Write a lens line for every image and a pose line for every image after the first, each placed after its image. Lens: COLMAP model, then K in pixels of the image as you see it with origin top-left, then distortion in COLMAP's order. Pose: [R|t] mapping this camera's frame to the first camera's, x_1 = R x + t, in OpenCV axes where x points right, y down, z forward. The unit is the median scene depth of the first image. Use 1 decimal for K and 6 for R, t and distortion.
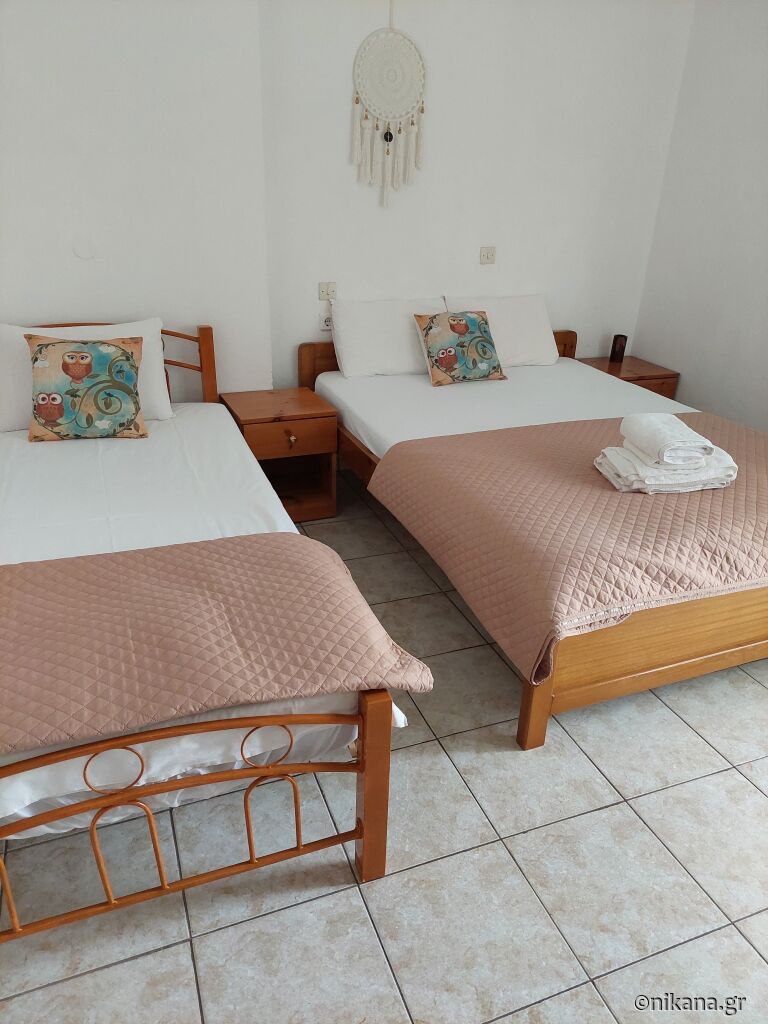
lens RADIAL K [[737.0, 0, 383.5], [0, 737.0, 532.1], [0, 0, 1]] dist [0.021046, -0.004832]
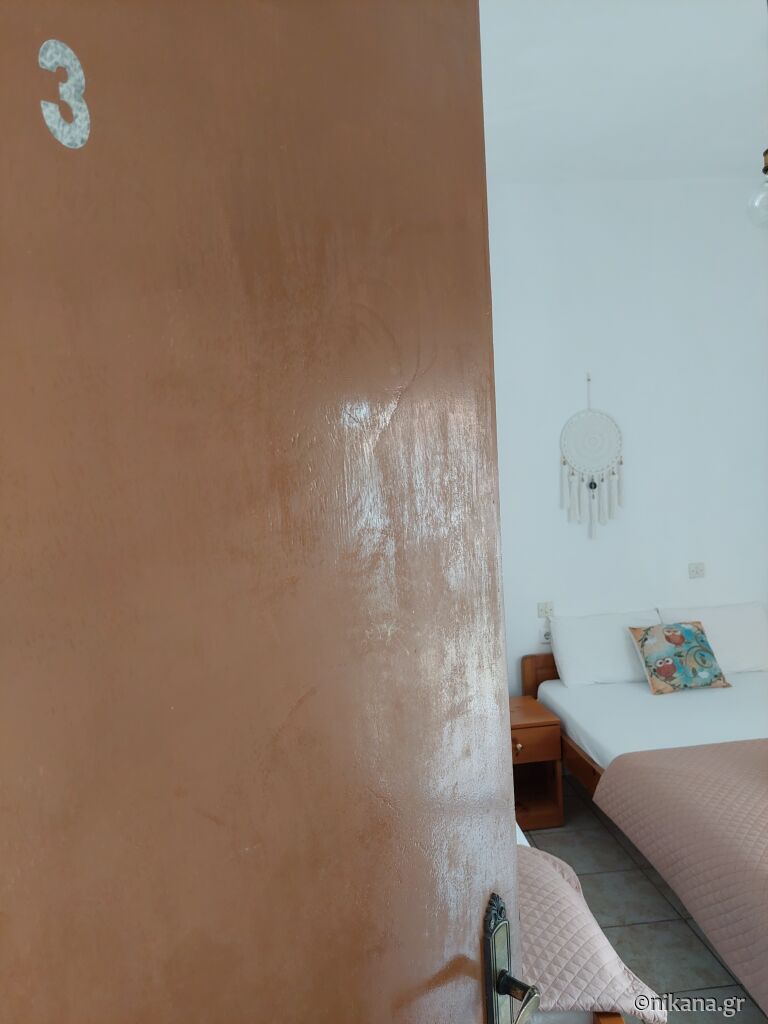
lens RADIAL K [[737.0, 0, 383.5], [0, 737.0, 532.1], [0, 0, 1]] dist [0.021046, -0.004832]
pose [[0.957978, -0.068773, -0.278474, 0.010535], [-0.041935, 0.926822, -0.373151, -0.007301], [0.283759, 0.369148, 0.884992, -0.134370]]
